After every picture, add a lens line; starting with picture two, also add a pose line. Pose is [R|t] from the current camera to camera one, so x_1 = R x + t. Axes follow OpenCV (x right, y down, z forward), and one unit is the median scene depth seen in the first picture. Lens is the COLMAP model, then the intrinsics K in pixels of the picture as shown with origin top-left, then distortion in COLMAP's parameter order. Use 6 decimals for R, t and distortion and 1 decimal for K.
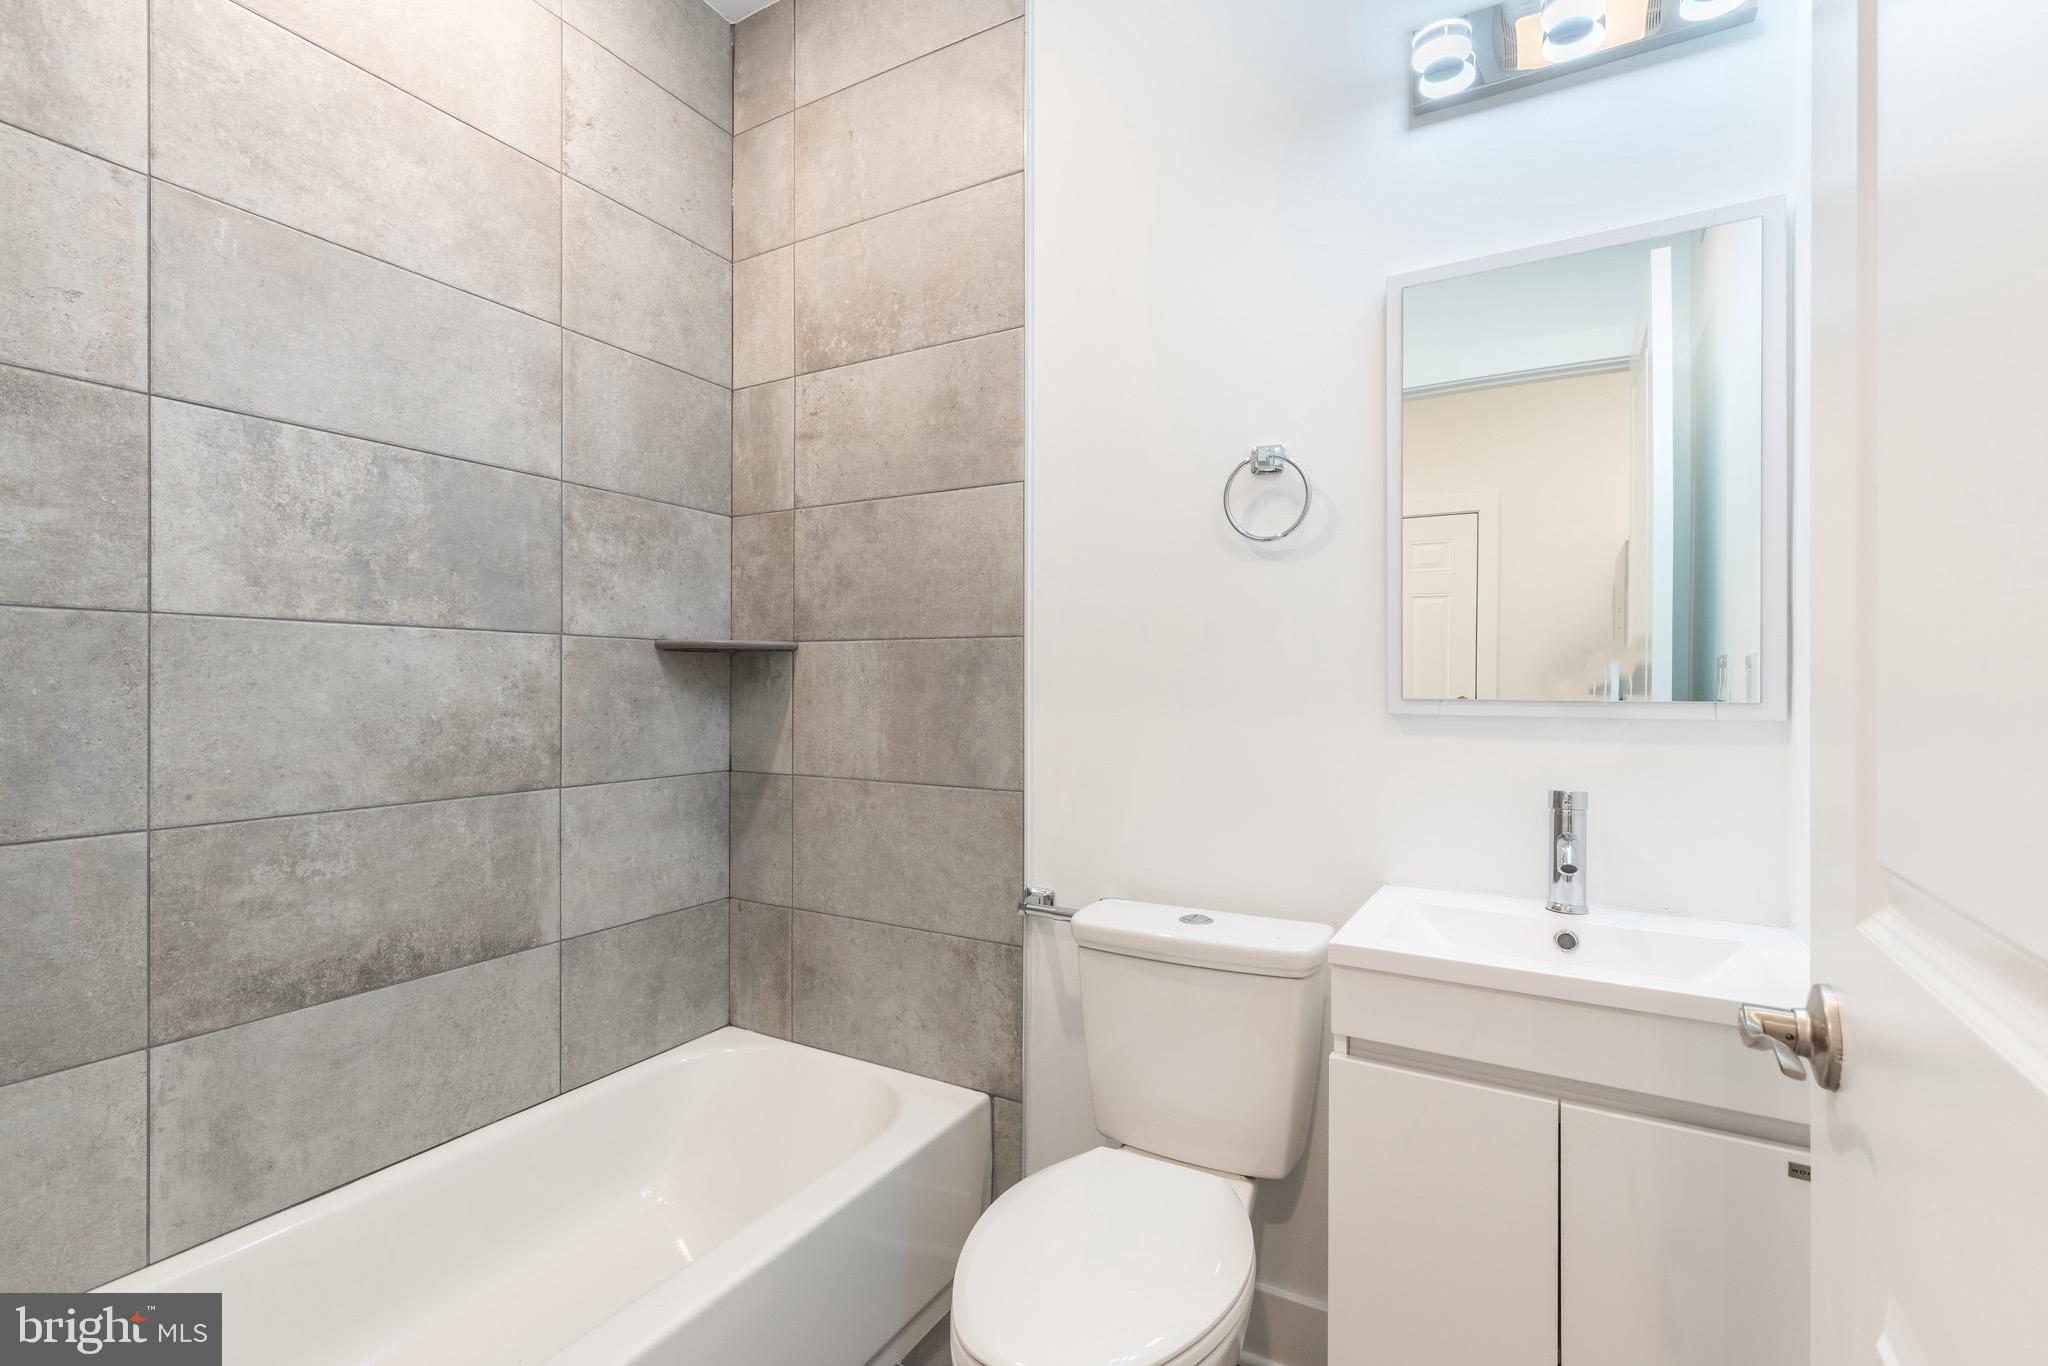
lens RADIAL K [[924.4, 0, 1035.8], [0, 924.4, 675.5], [0, 0, 1]] dist [0.003629, -0.000183]
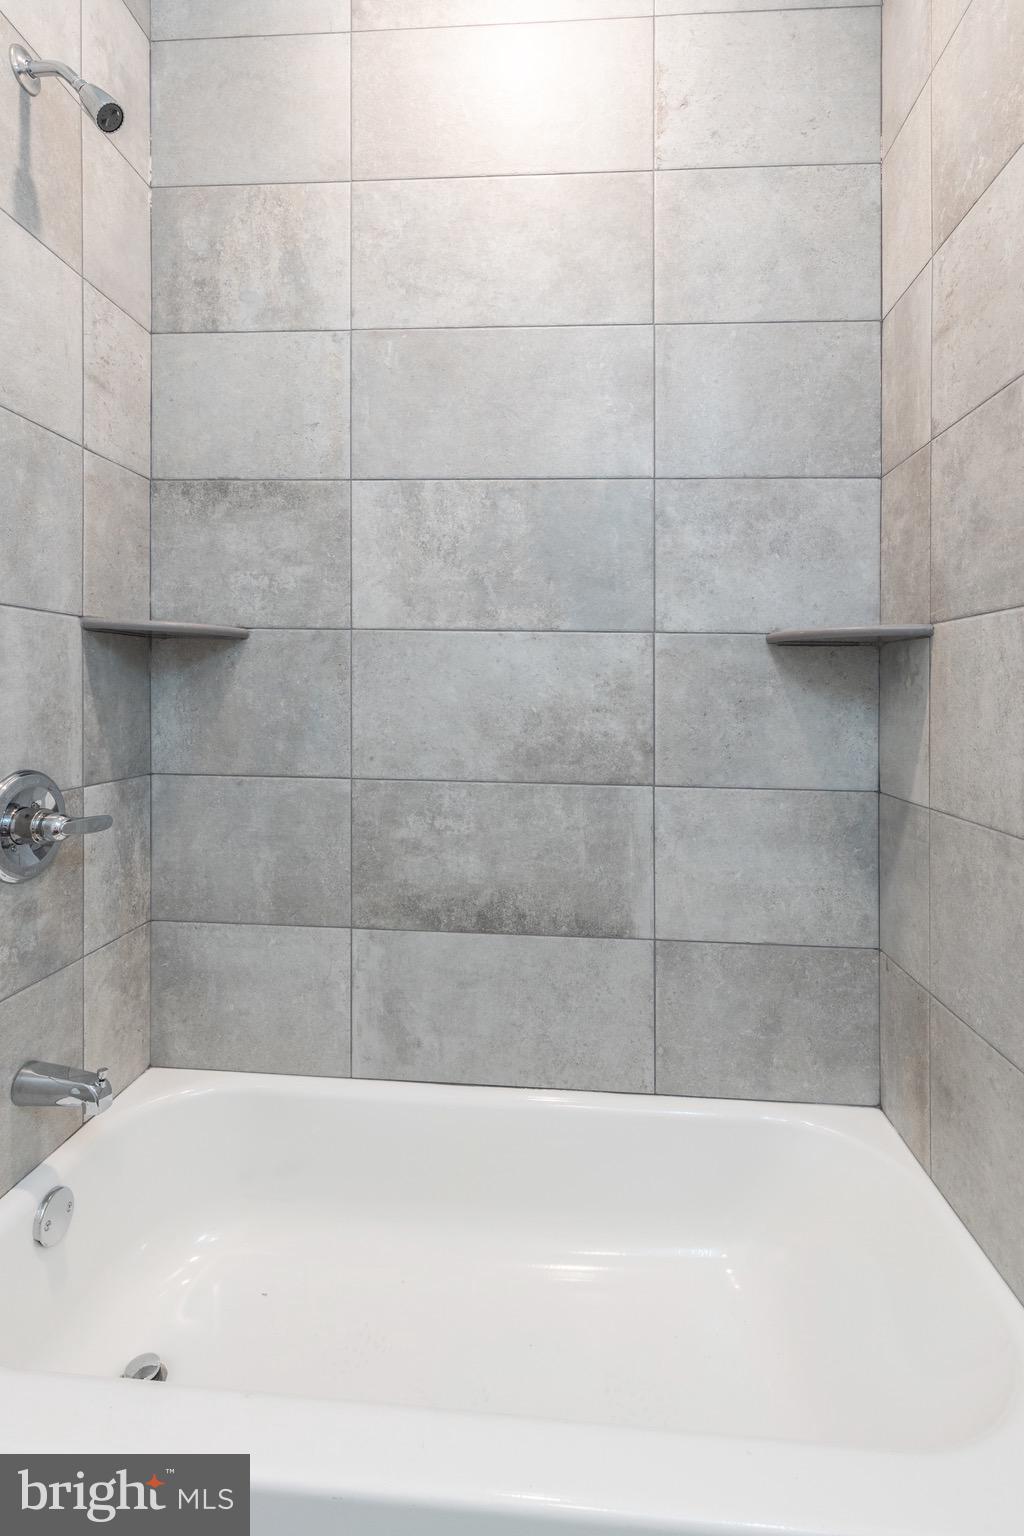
lens RADIAL K [[719.8, 0, 516.7], [0, 719.8, 689.1], [0, 0, 1]] dist [0.004707, -0.001081]
pose [[0.422206, -0.002055, -0.906498, 0.131471], [-0.005775, 0.999971, -0.004957, 0.022001], [0.906481, 0.007328, 0.422182, 0.550935]]
